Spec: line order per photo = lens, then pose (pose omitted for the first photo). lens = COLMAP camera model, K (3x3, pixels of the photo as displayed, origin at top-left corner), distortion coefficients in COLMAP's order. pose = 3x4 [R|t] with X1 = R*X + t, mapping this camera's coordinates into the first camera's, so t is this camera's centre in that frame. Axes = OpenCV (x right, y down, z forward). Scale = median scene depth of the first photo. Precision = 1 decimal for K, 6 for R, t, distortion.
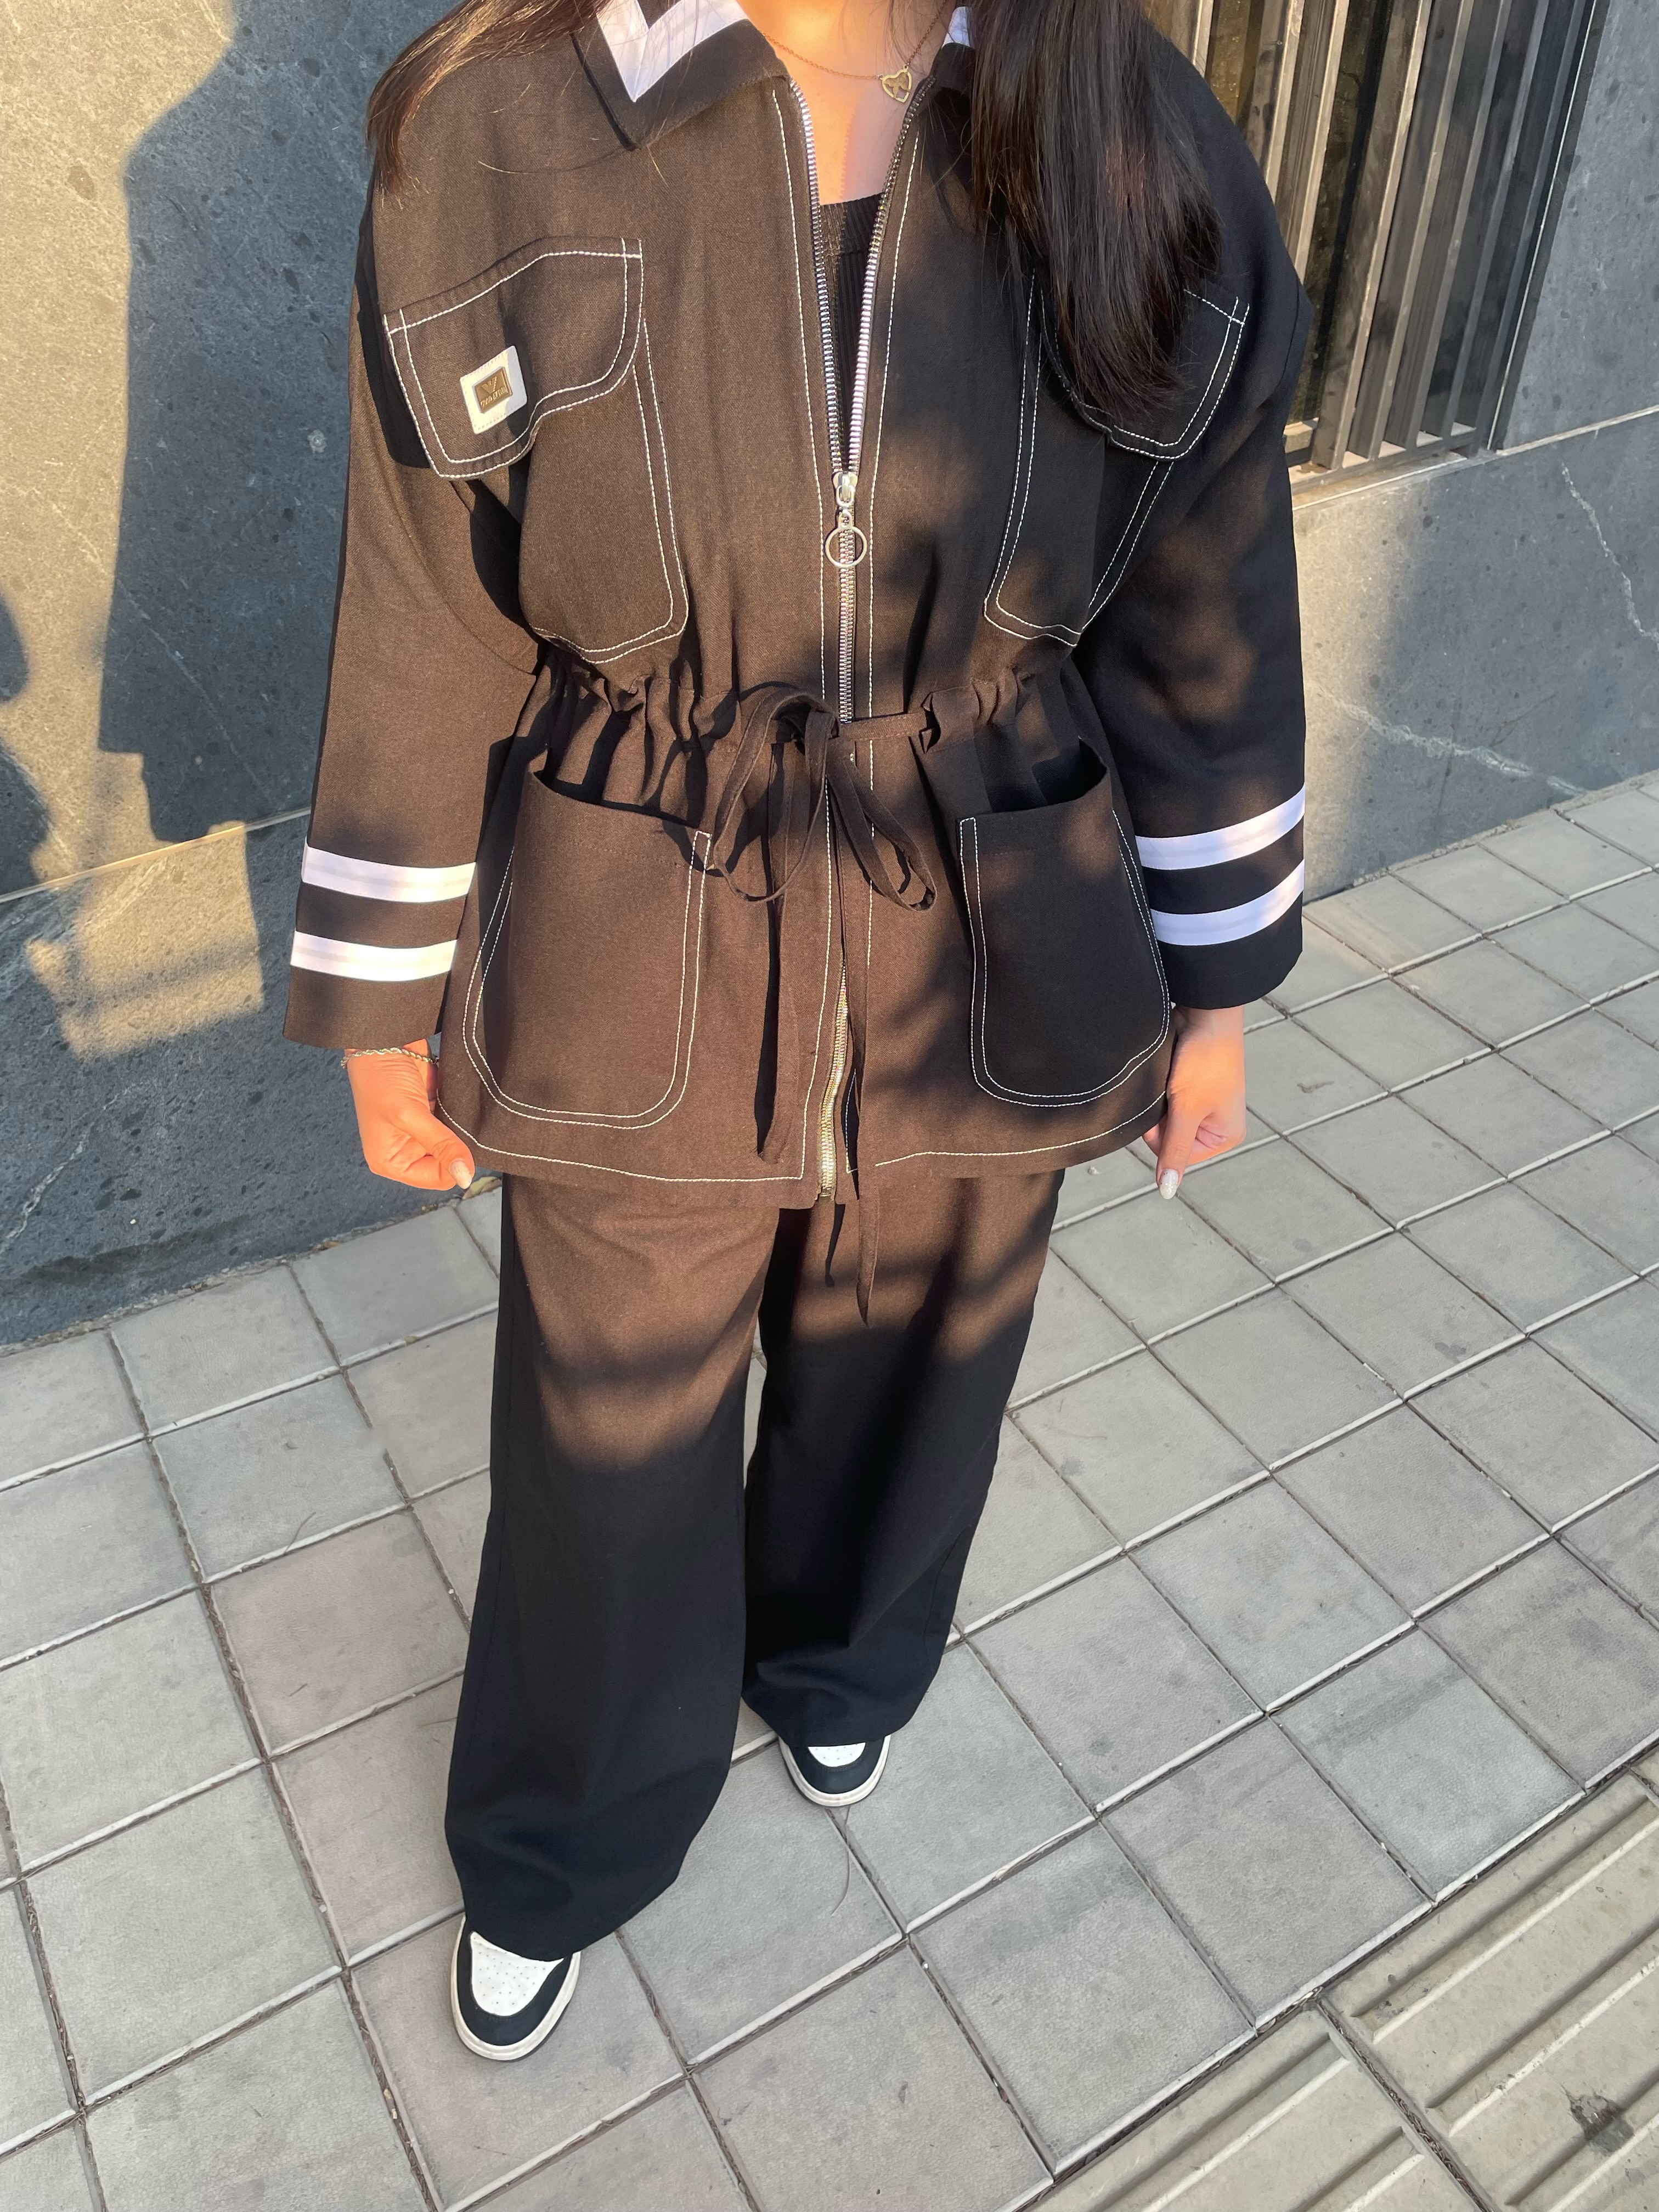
lens RADIAL K [[1730.6, 0, 803.0], [0, 1730.6, 1098.0], [0, 0, 1]] dist [0.081727, -0.116205]
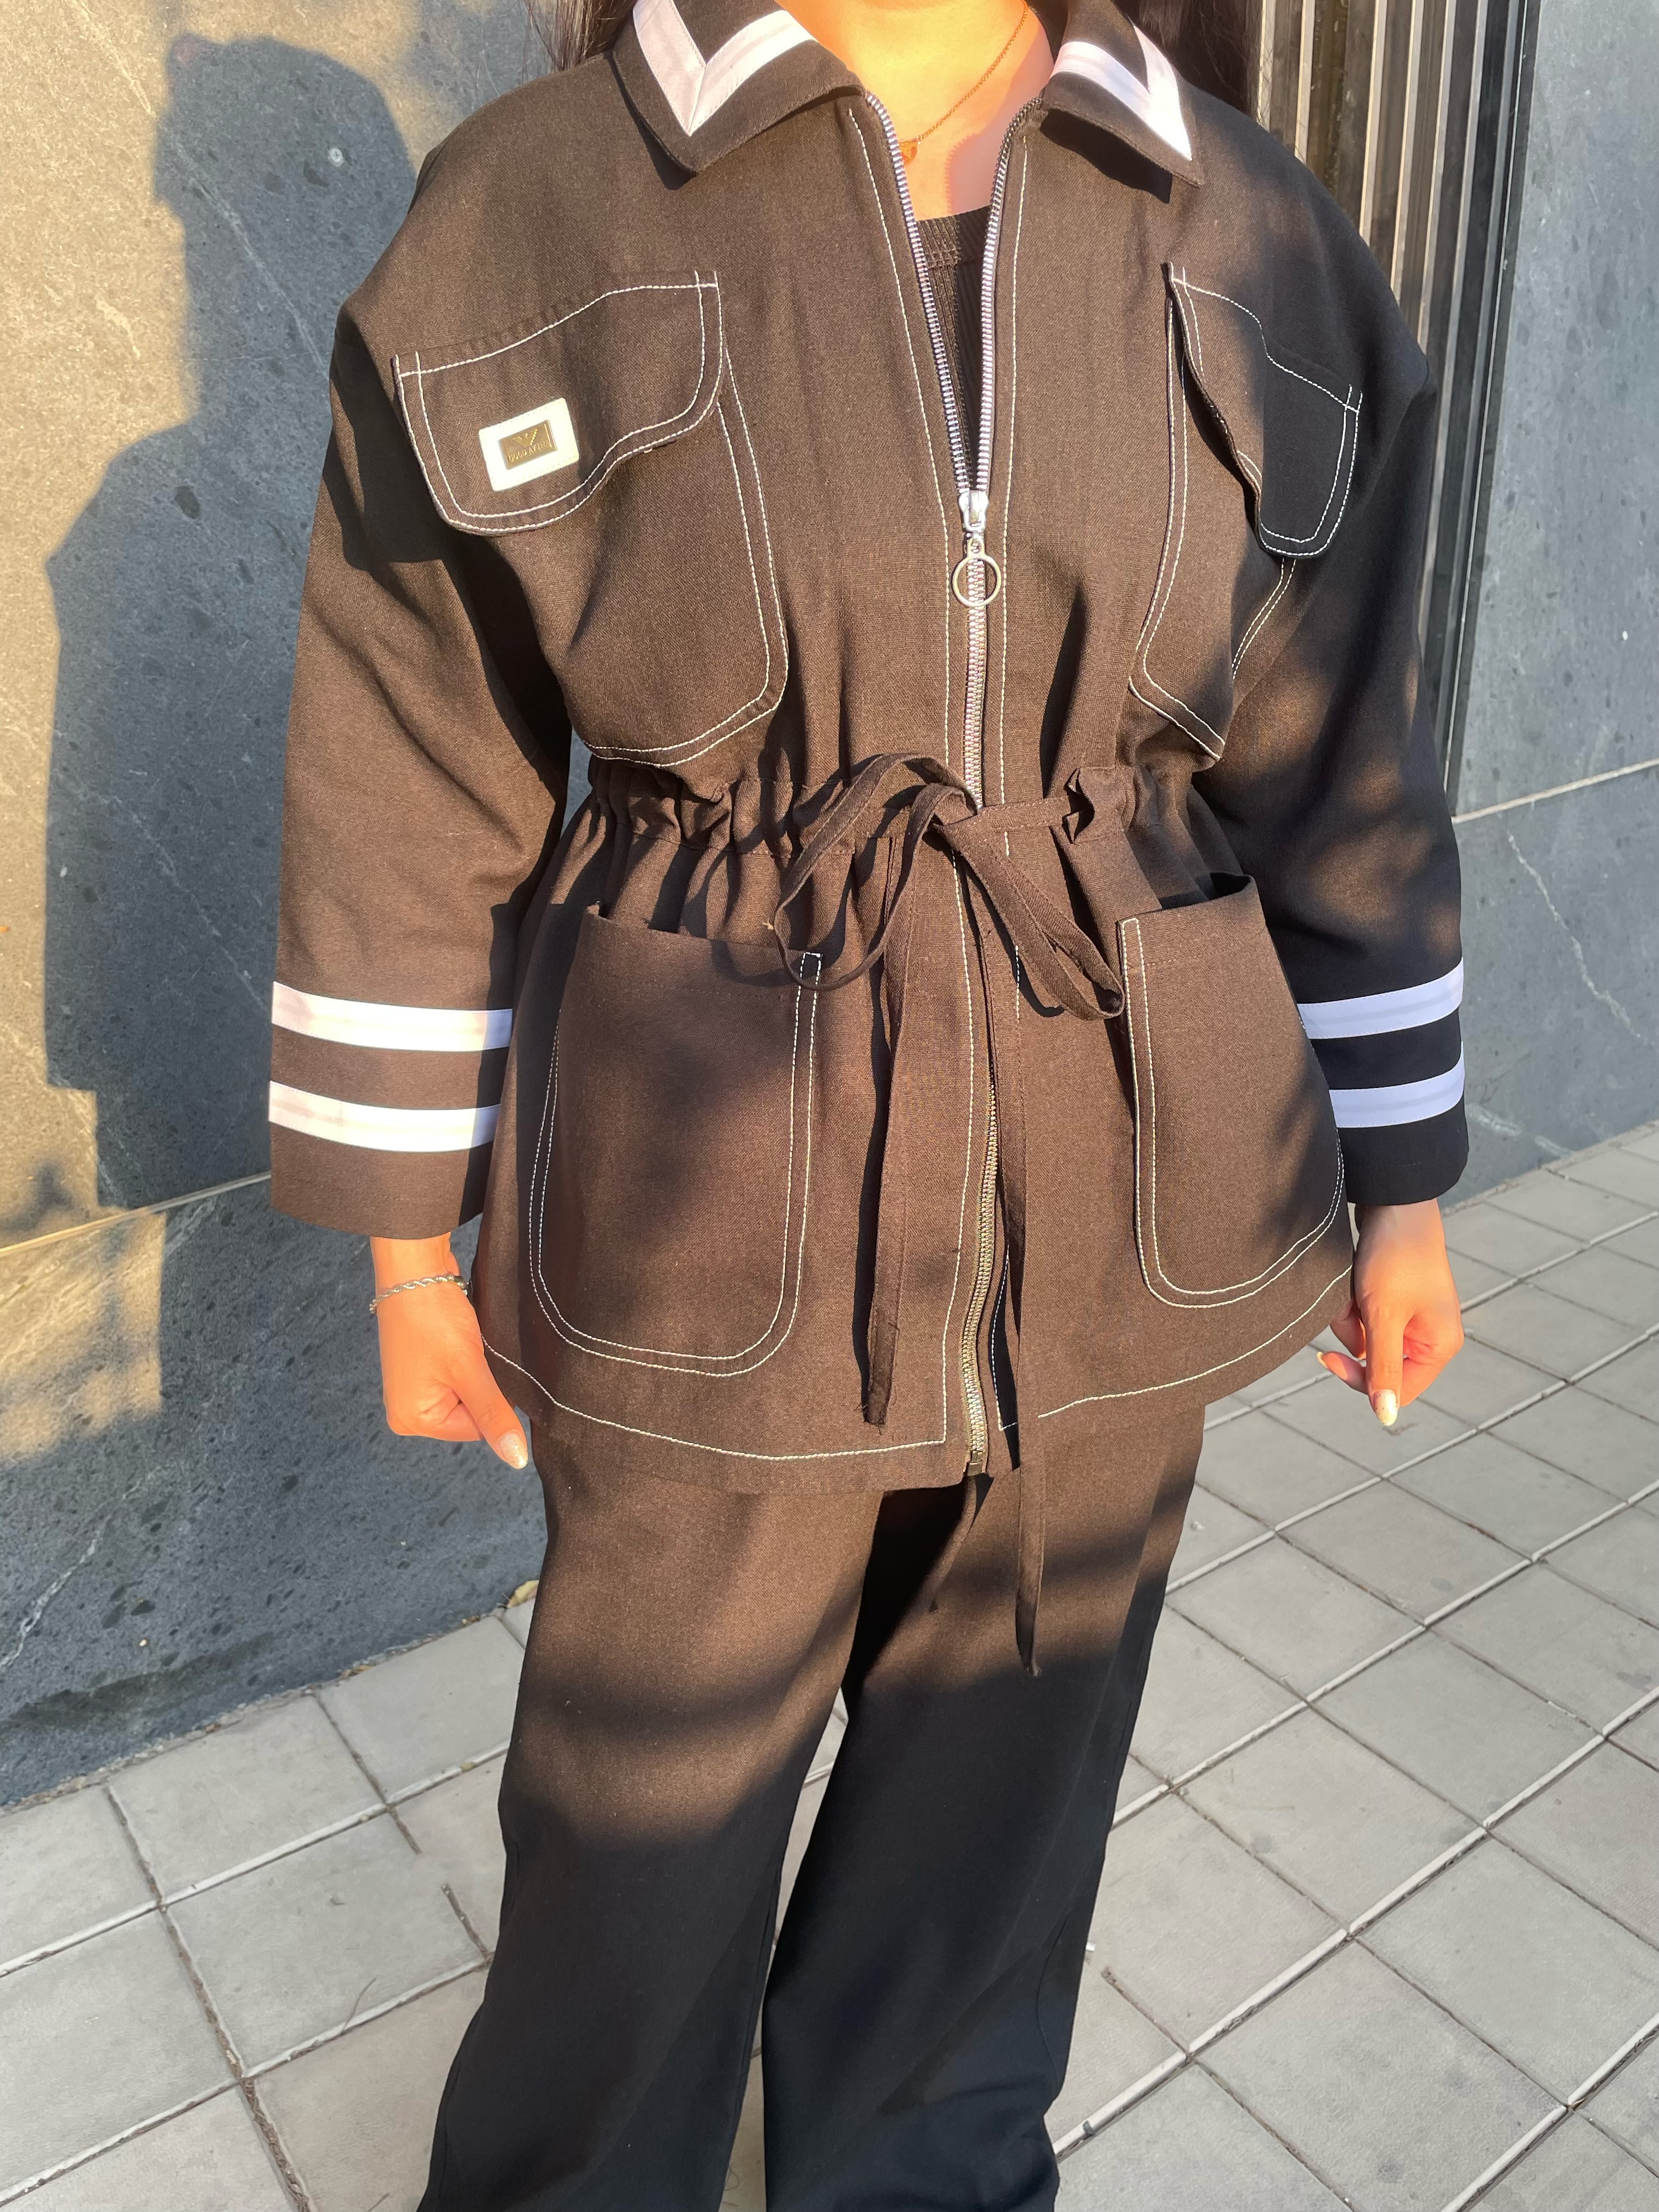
lens RADIAL K [[1730.6, 0, 812.0], [0, 1730.6, 1102.1], [0, 0, 1]] dist [0.081727, -0.116205]
pose [[0.994921, -0.062683, 0.078763, -0.125077], [0.083778, 0.949394, -0.302707, 0.123592], [-0.055803, 0.307768, 0.949824, 0.096078]]
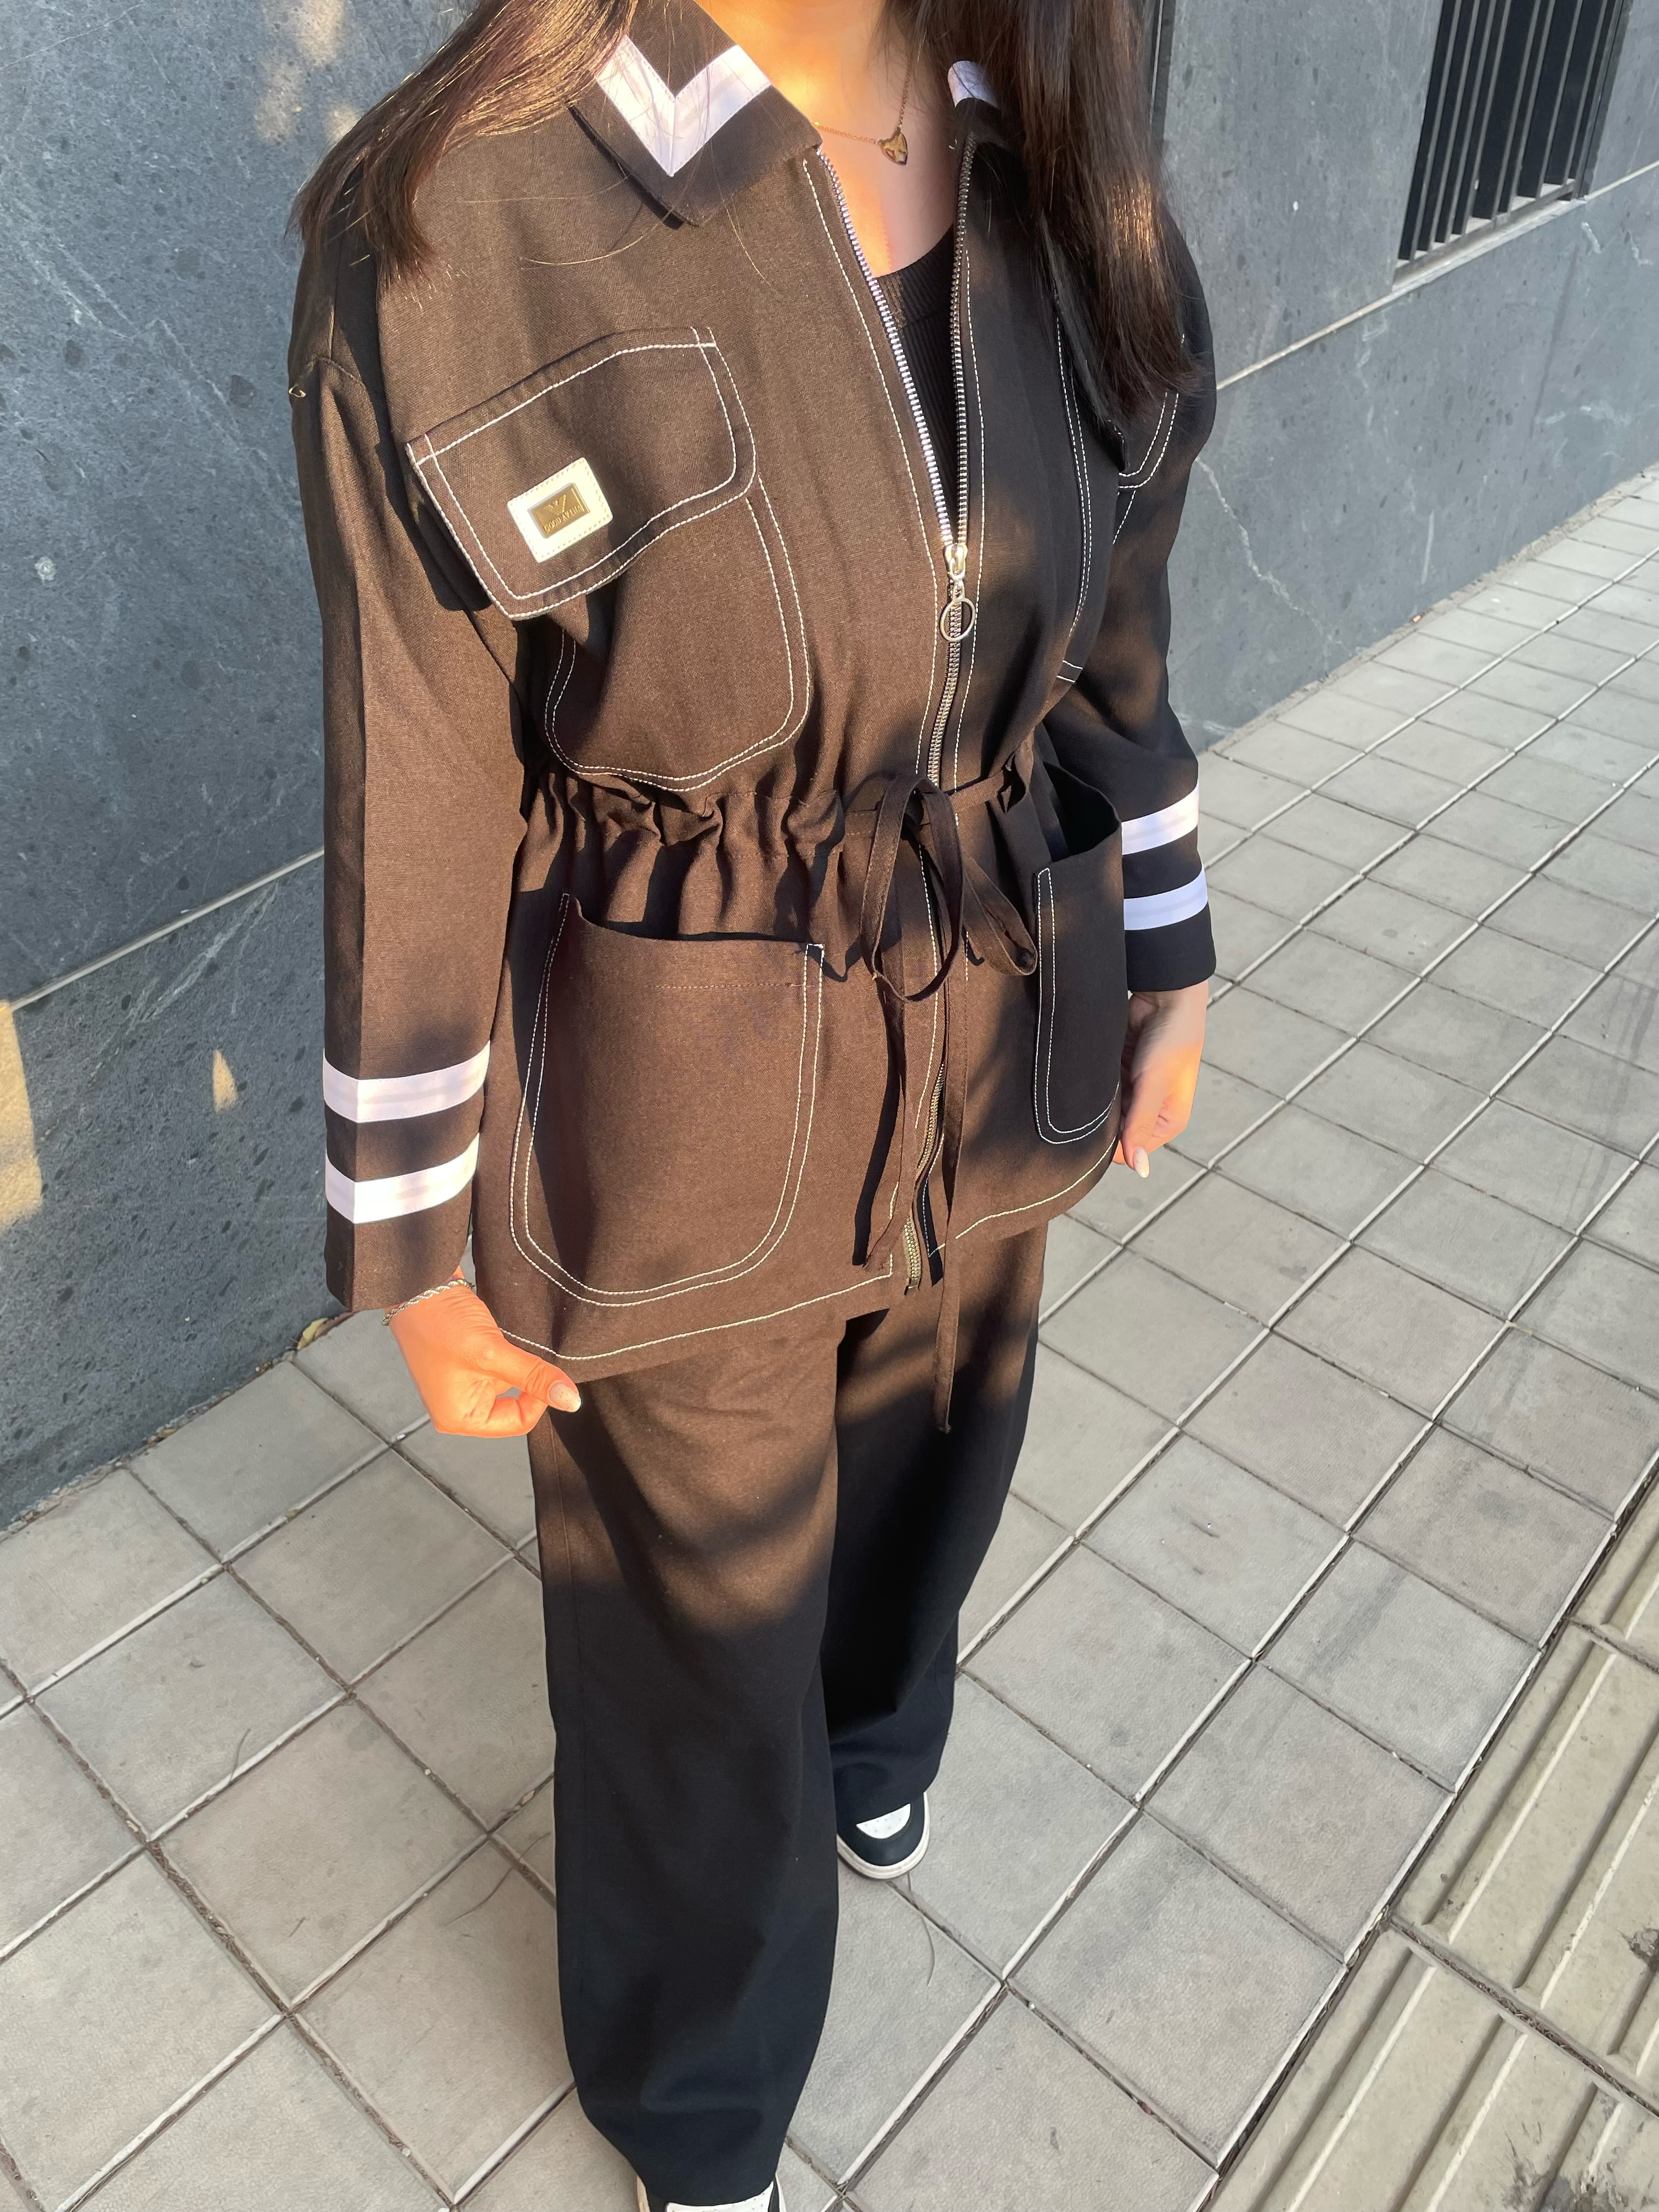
lens RADIAL K [[1730.6, 0, 813.9], [0, 1730.6, 1094.7], [0, 0, 1]] dist [0.081727, -0.116205]
pose [[0.954442, -0.199185, 0.222183, -0.146711], [0.201051, 0.979475, 0.014427, -0.042136], [-0.220497, 0.030900, 0.974898, 0.041885]]
